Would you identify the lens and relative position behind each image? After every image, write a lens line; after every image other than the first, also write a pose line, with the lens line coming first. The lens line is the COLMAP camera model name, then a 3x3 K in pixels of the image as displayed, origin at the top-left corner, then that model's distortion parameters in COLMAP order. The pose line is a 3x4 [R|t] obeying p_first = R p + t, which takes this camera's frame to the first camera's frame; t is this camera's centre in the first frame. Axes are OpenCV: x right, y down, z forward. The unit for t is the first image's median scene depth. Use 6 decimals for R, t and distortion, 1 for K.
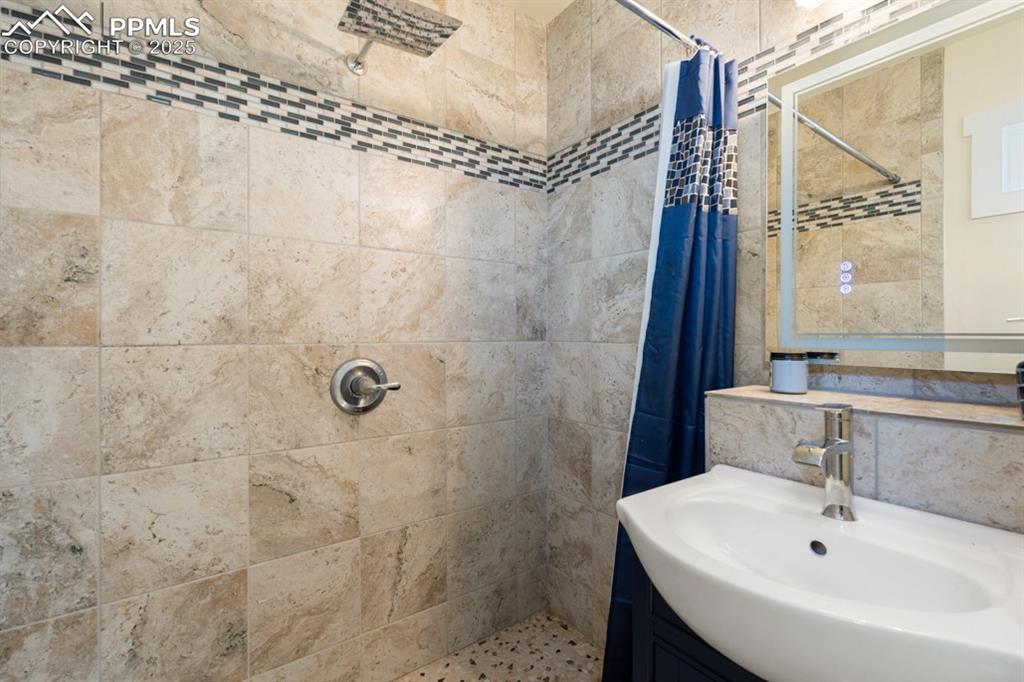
lens RADIAL K [[455.3, 0, 510.2], [0, 455.3, 337.0], [0, 0, 1]] dist [-0.002722, 0.000577]
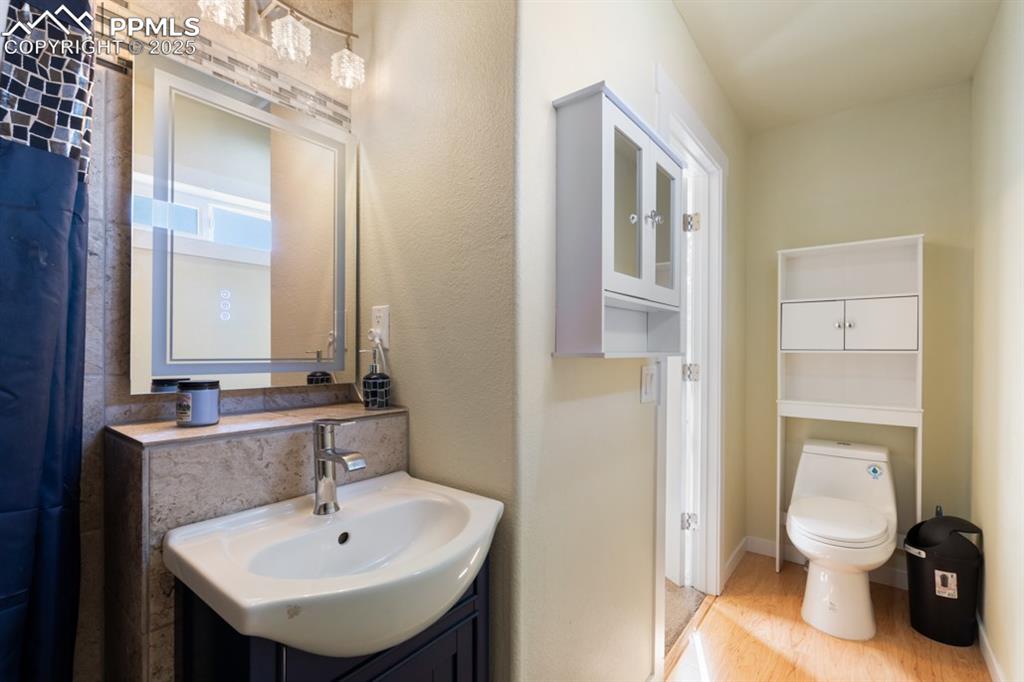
lens RADIAL K [[455.3, 0, 479.7], [0, 455.3, 355.9], [0, 0, 1]] dist [-0.002722, 0.000577]
pose [[-0.240677, -0.010004, 0.970554, -0.452257], [-0.000729, 0.999948, 0.010126, -0.028299], [-0.970605, 0.001730, -0.240672, 0.733300]]
